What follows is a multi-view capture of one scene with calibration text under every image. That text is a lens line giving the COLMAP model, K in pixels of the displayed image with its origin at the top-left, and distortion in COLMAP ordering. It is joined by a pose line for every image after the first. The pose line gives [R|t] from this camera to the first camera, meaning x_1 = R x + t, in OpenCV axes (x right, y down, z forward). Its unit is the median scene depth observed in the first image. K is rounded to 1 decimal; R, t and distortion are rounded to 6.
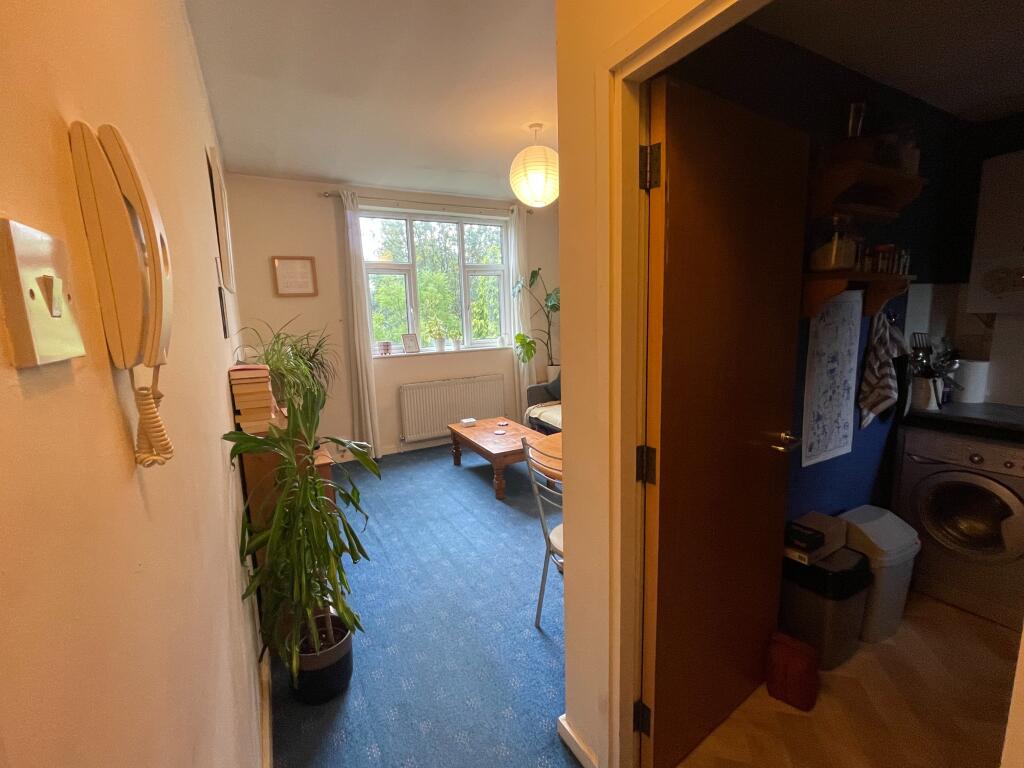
lens RADIAL K [[450.0, 0, 513.5], [0, 450.0, 381.7], [0, 0, 1]] dist [0.003257, 0.000062]
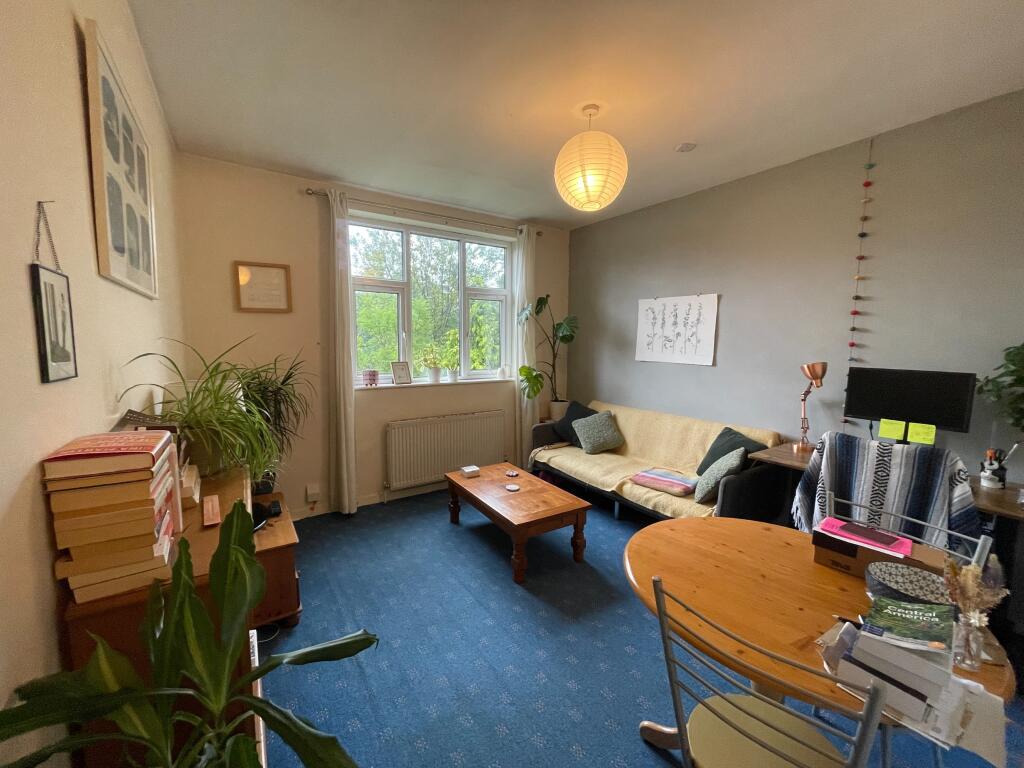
lens RADIAL K [[404.8, 0, 511.8], [0, 404.8, 381.4], [0, 0, 1]] dist [-0.004860, -0.000312]
pose [[0.995895, 0.033319, 0.084166, -0.086740], [-0.028827, 0.998123, -0.054032, -0.035111], [-0.085808, 0.051384, 0.994986, 0.223868]]
